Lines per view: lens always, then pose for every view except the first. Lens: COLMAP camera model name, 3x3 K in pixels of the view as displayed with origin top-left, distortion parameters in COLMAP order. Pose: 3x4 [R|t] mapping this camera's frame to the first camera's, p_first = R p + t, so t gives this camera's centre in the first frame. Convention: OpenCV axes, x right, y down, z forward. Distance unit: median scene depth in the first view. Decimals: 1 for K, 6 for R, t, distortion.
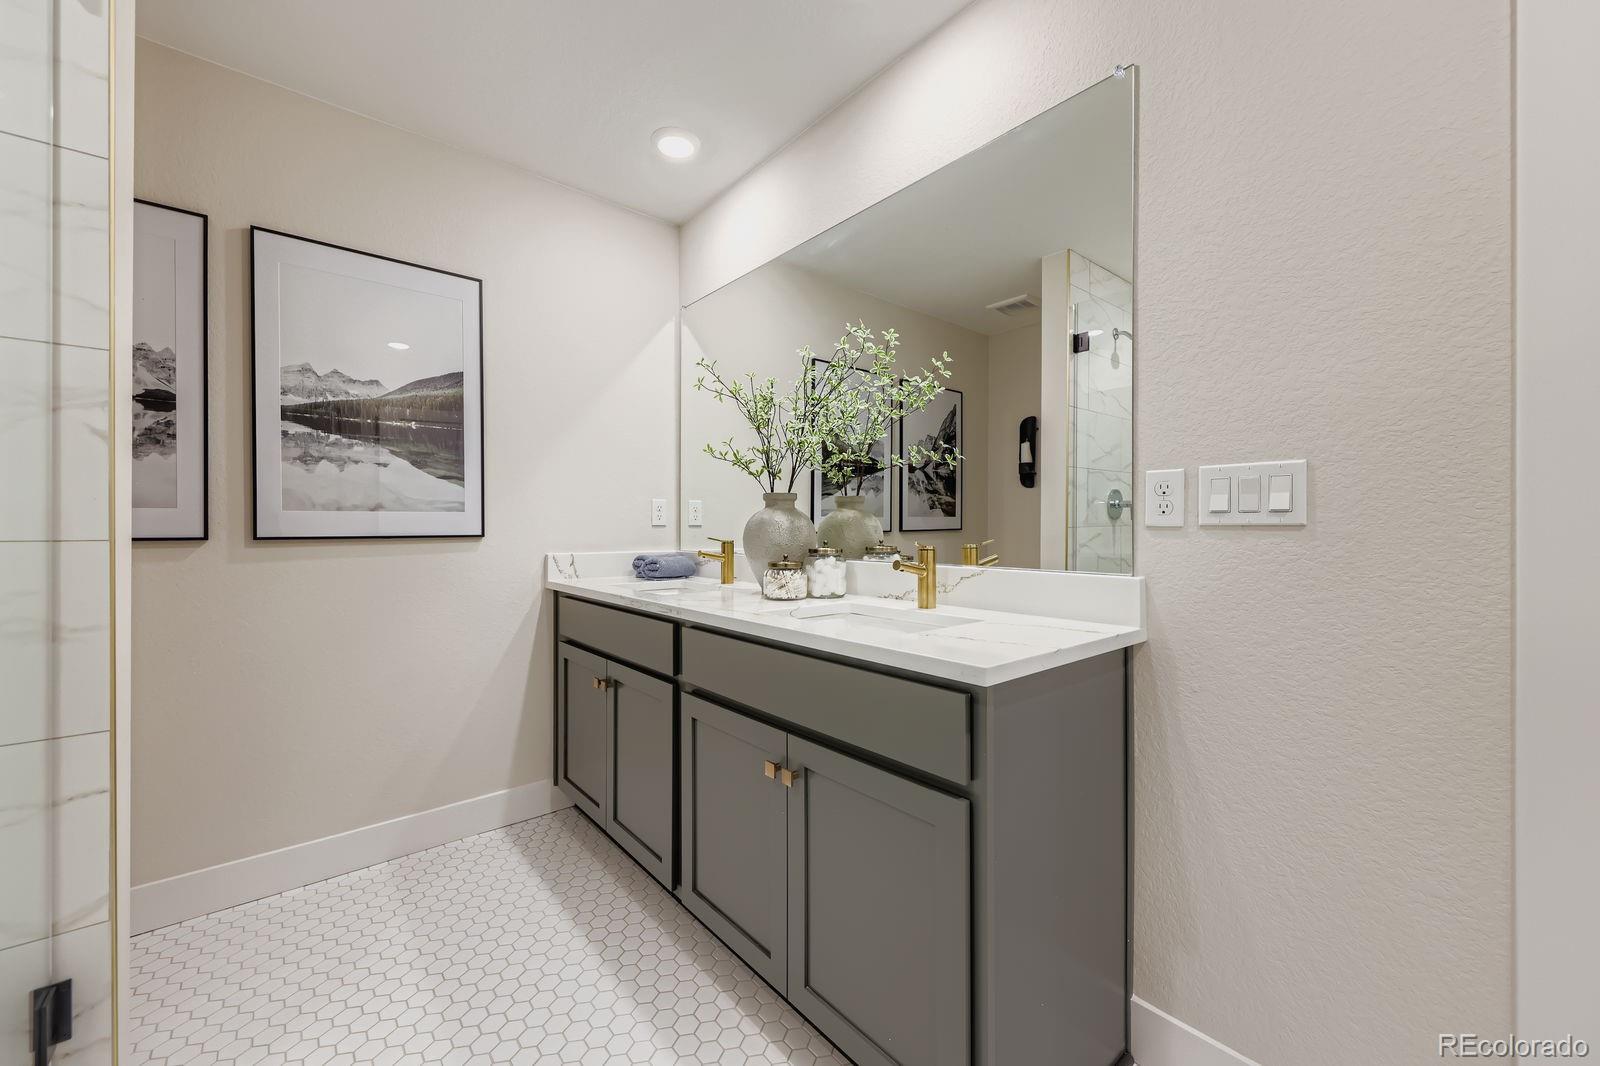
lens RADIAL K [[636.4, 0, 793.7], [0, 636.4, 527.1], [0, 0, 1]] dist [0.001207, -0.000093]
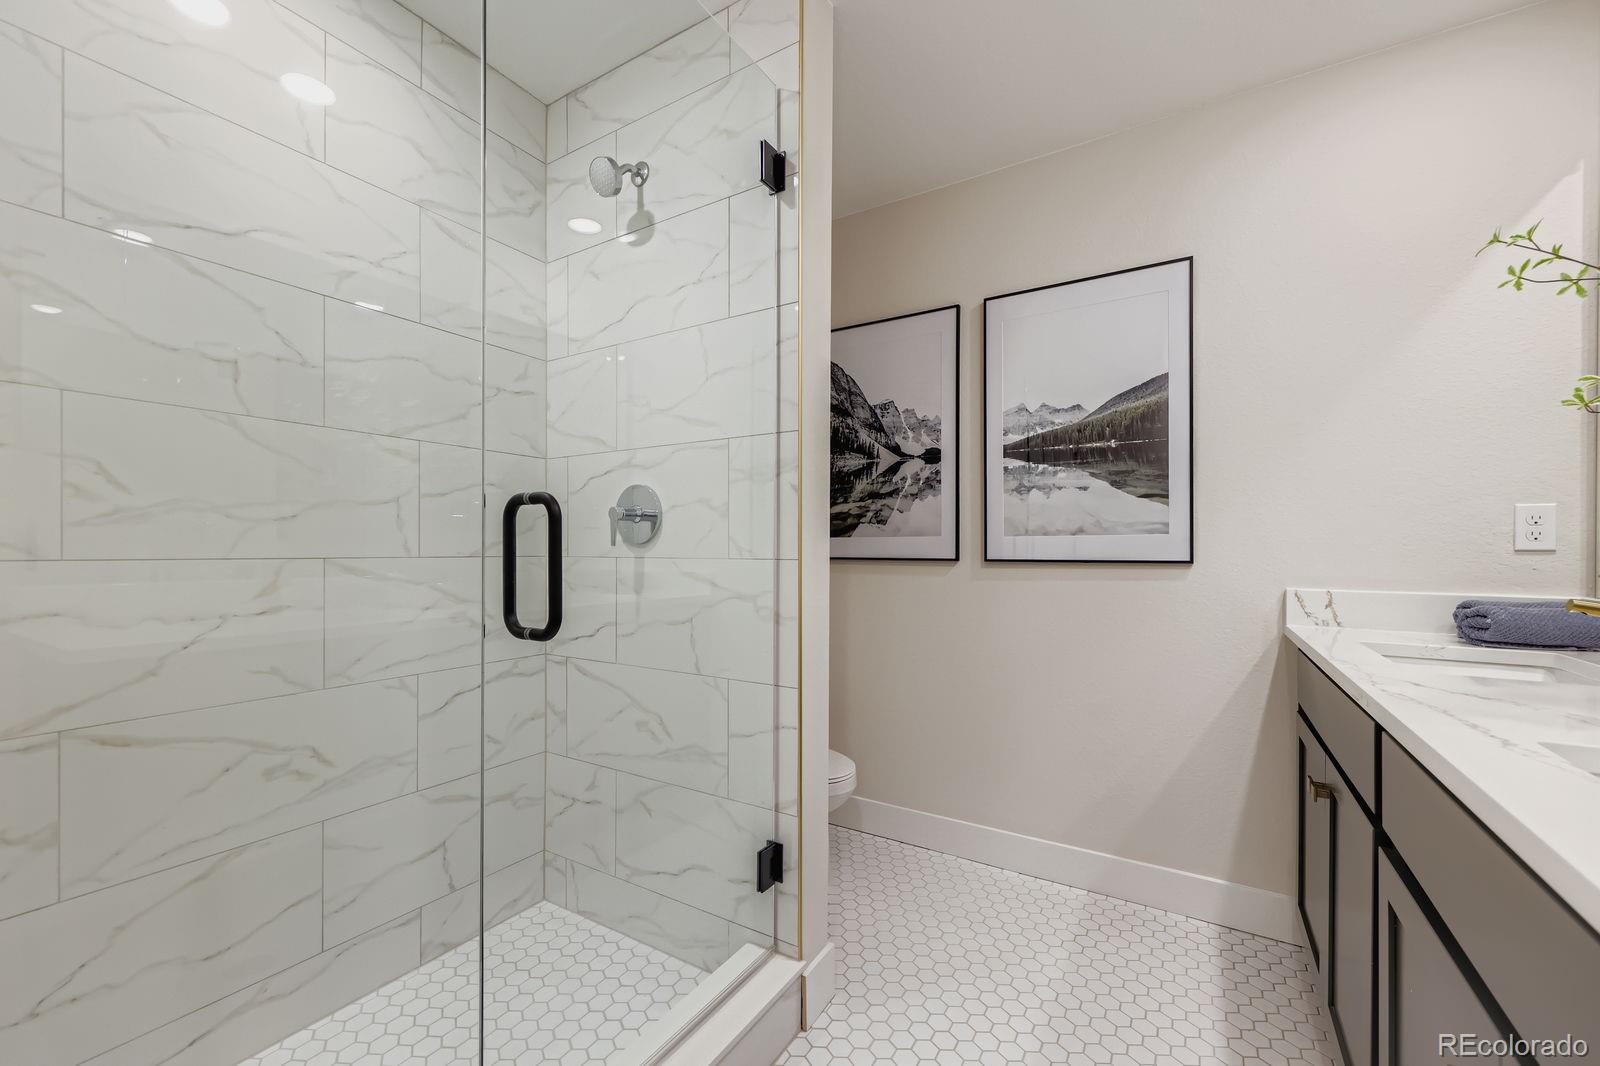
lens RADIAL K [[636.4, 0, 800.8], [0, 636.4, 549.6], [0, 0, 1]] dist [0.001207, -0.000093]
pose [[0.303032, 0.001674, -0.952979, 0.172383], [-0.003794, 0.999993, 0.000550, -0.001429], [0.952973, 0.003449, 0.303036, 0.291332]]
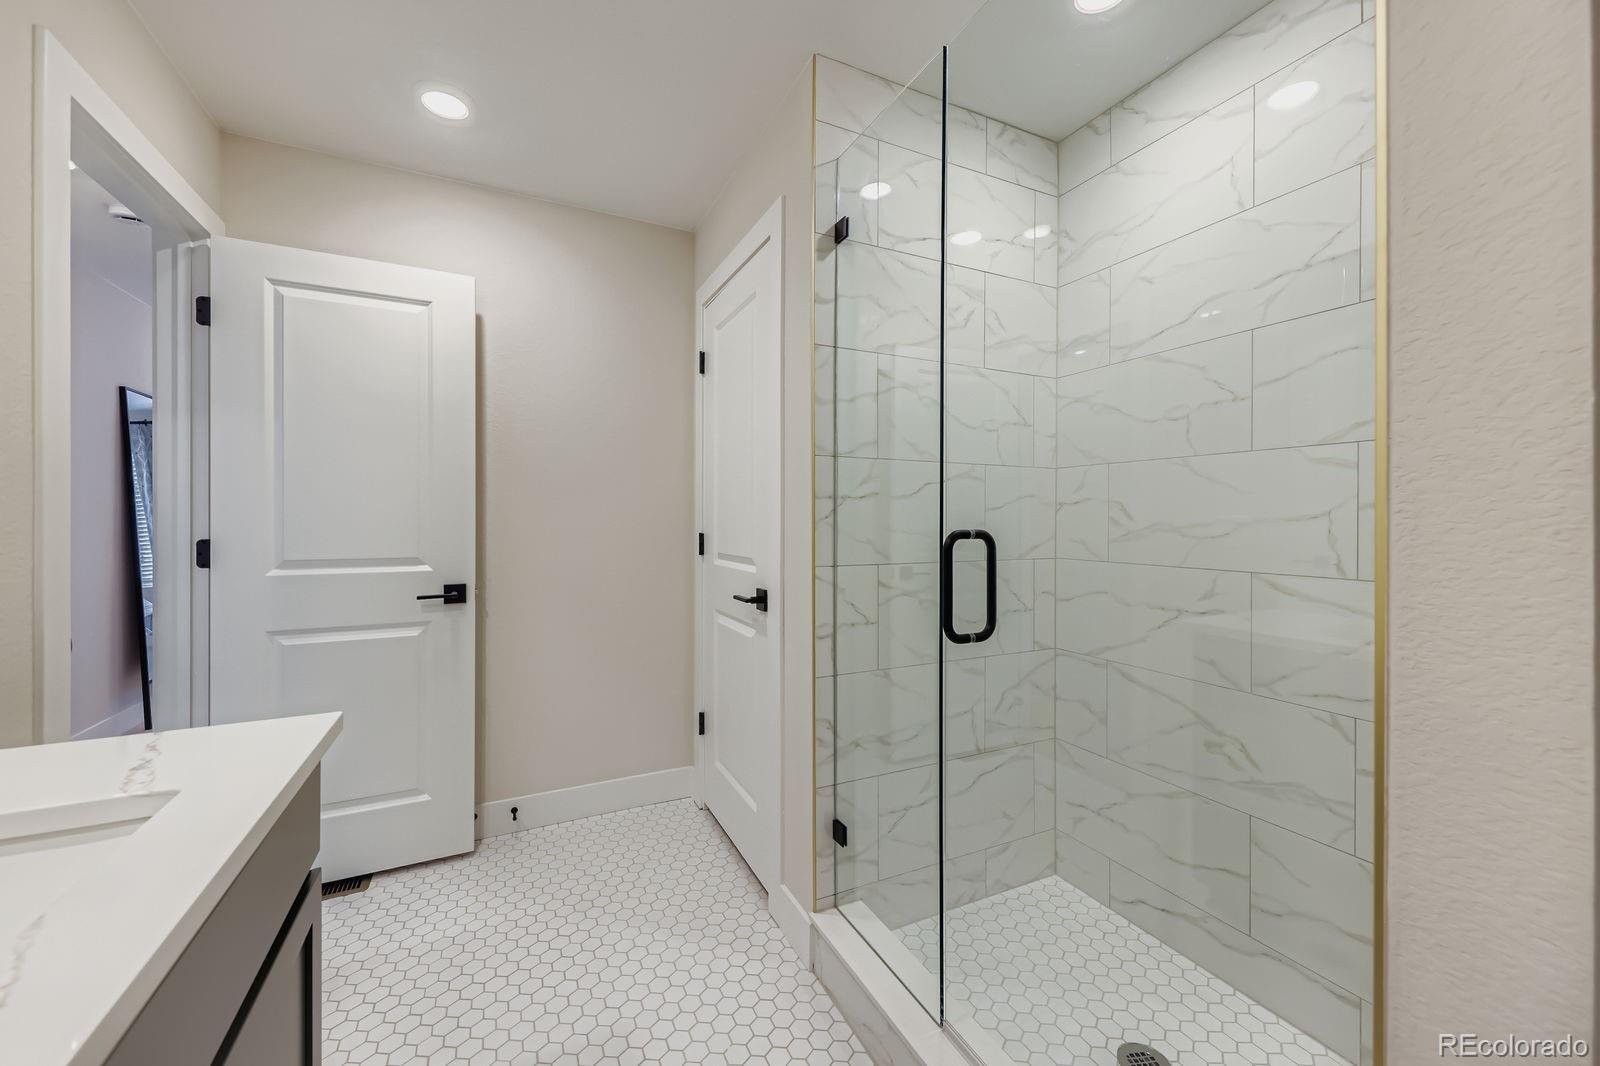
lens RADIAL K [[636.4, 0, 837.5], [0, 636.4, 517.7], [0, 0, 1]] dist [0.001207, -0.000093]
pose [[-0.975657, -0.002685, 0.219286, -0.298646], [-0.001965, 0.999992, 0.003503, -0.052074], [-0.219293, 0.002987, -0.975654, 0.805348]]
